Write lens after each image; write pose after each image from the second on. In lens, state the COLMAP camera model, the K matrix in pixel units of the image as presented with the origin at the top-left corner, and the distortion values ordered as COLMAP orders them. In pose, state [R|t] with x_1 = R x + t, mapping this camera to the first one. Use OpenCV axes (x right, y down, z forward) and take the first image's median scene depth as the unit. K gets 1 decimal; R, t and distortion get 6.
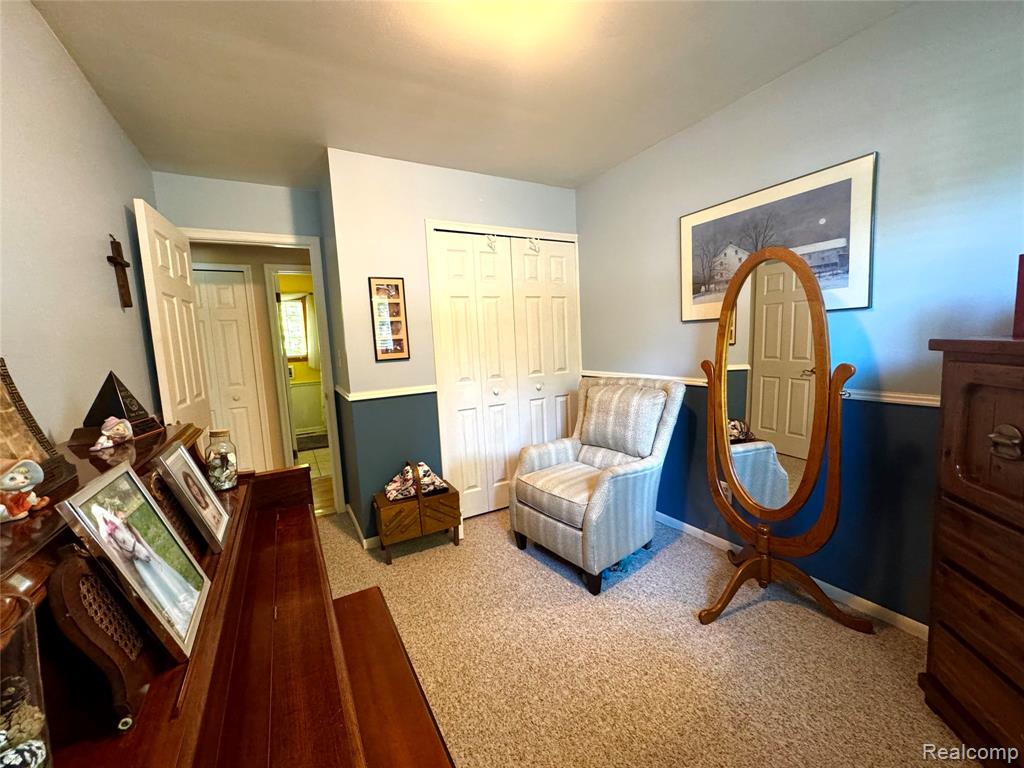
lens RADIAL K [[407.9, 0, 508.8], [0, 407.9, 382.9], [0, 0, 1]] dist [0.000822, 0.000767]
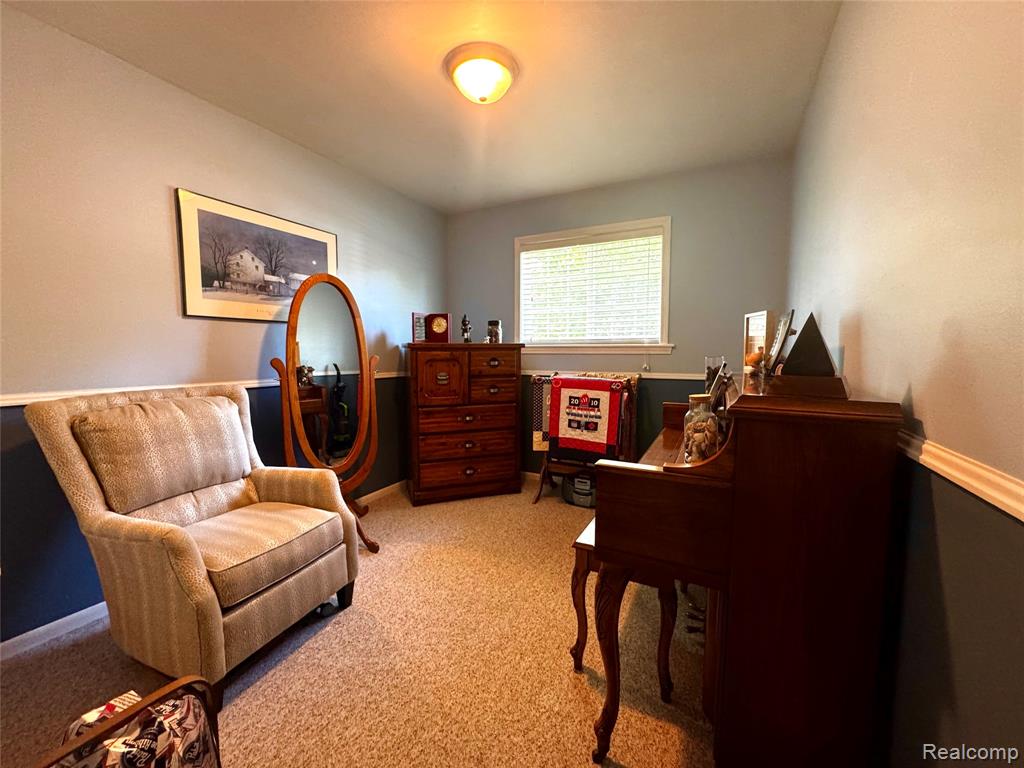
lens RADIAL K [[407.9, 0, 510.4], [0, 407.9, 384.1], [0, 0, 1]] dist [0.000822, 0.000767]
pose [[-0.544947, -0.028544, 0.837985, -0.689876], [0.109779, 0.988388, 0.105057, -0.032966], [-0.831253, 0.149244, -0.535485, 1.021283]]
